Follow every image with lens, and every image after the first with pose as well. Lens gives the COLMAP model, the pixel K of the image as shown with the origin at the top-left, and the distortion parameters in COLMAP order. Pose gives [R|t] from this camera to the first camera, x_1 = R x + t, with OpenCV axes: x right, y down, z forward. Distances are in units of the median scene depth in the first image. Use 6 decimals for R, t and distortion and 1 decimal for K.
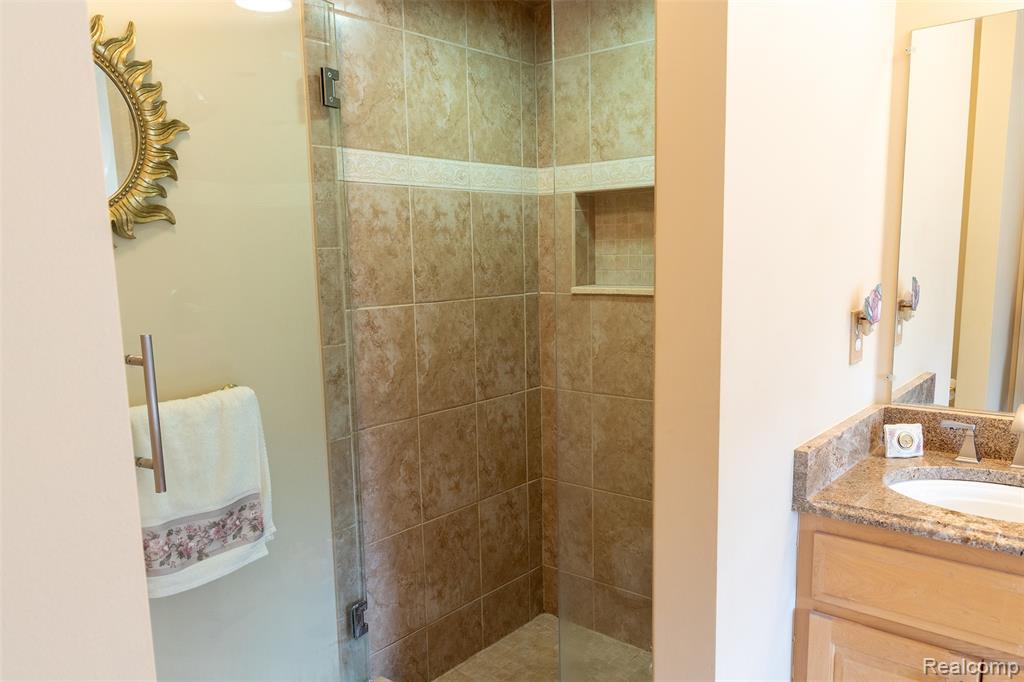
lens RADIAL K [[737.3, 0, 513.7], [0, 737.3, 381.8], [0, 0, 1]] dist [-0.003544, -0.008183]
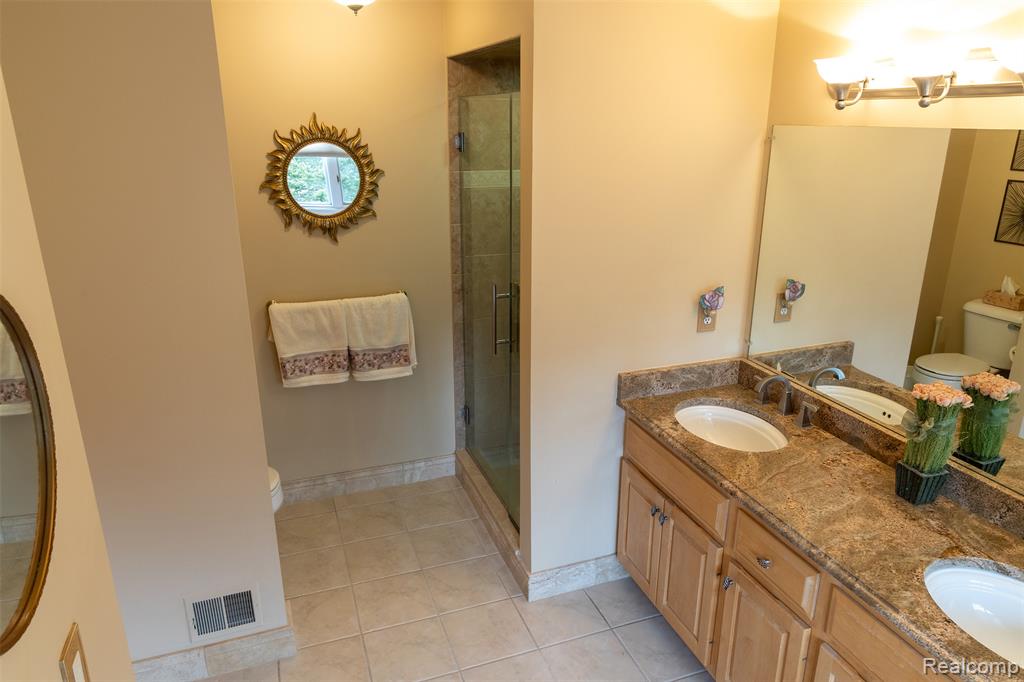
lens RADIAL K [[686.2, 0, 514.5], [0, 686.2, 342.7], [0, 0, 1]] dist [0.003736, 0.000792]
pose [[0.870181, 0.177850, -0.459515, 0.851853], [-0.105570, 0.978225, 0.178694, -0.243426], [0.481290, -0.106985, 0.870008, -0.579004]]
